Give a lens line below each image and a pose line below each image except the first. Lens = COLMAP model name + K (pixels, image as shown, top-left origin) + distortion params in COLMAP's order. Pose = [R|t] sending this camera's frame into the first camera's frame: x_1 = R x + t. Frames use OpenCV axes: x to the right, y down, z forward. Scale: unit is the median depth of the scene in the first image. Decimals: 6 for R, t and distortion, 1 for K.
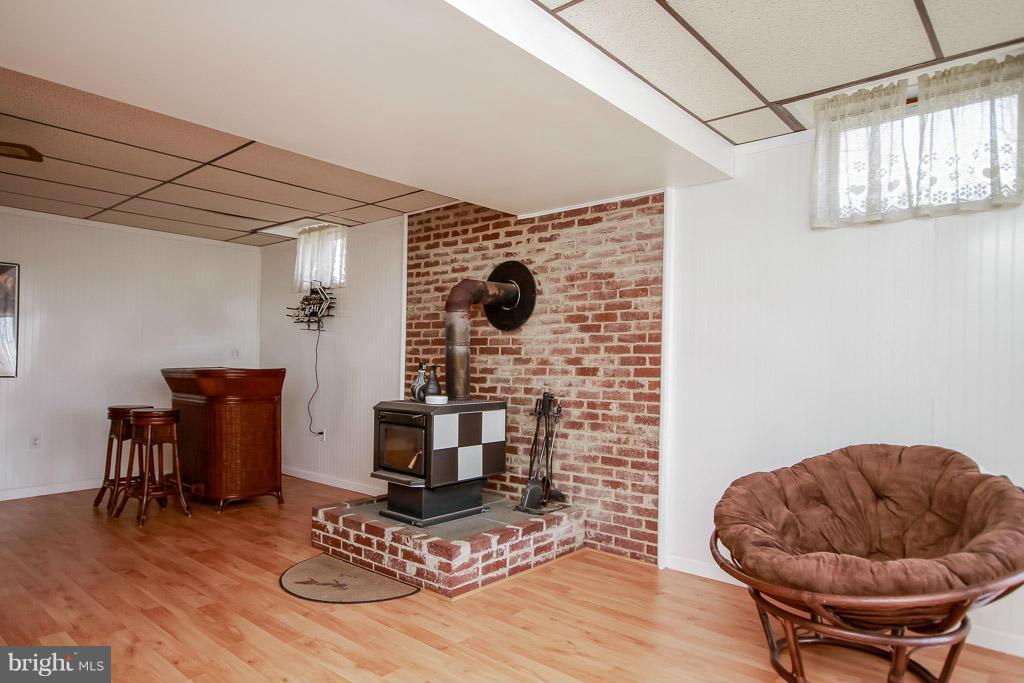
lens RADIAL K [[617.3, 0, 494.3], [0, 617.3, 351.7], [0, 0, 1]] dist [0.005426, 0.001291]
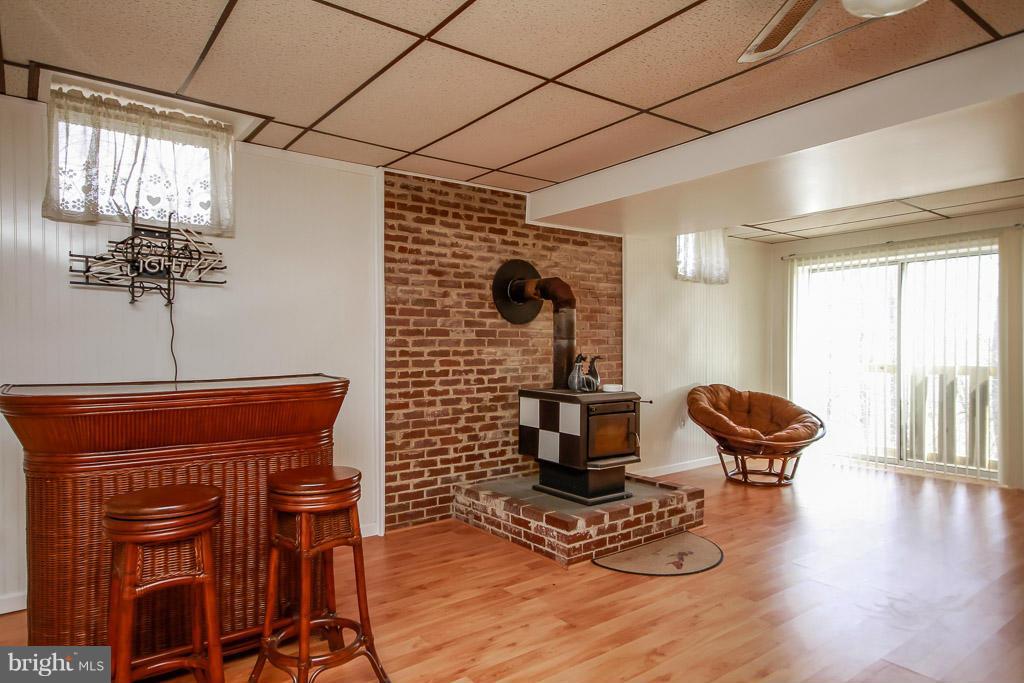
lens RADIAL K [[617.3, 0, 496.3], [0, 617.3, 349.2], [0, 0, 1]] dist [0.005426, 0.001291]
pose [[0.199196, -0.021989, 0.979713, -1.017314], [-0.011059, 0.999634, 0.024685, -0.015678], [-0.979897, -0.015752, 0.198880, 0.798137]]
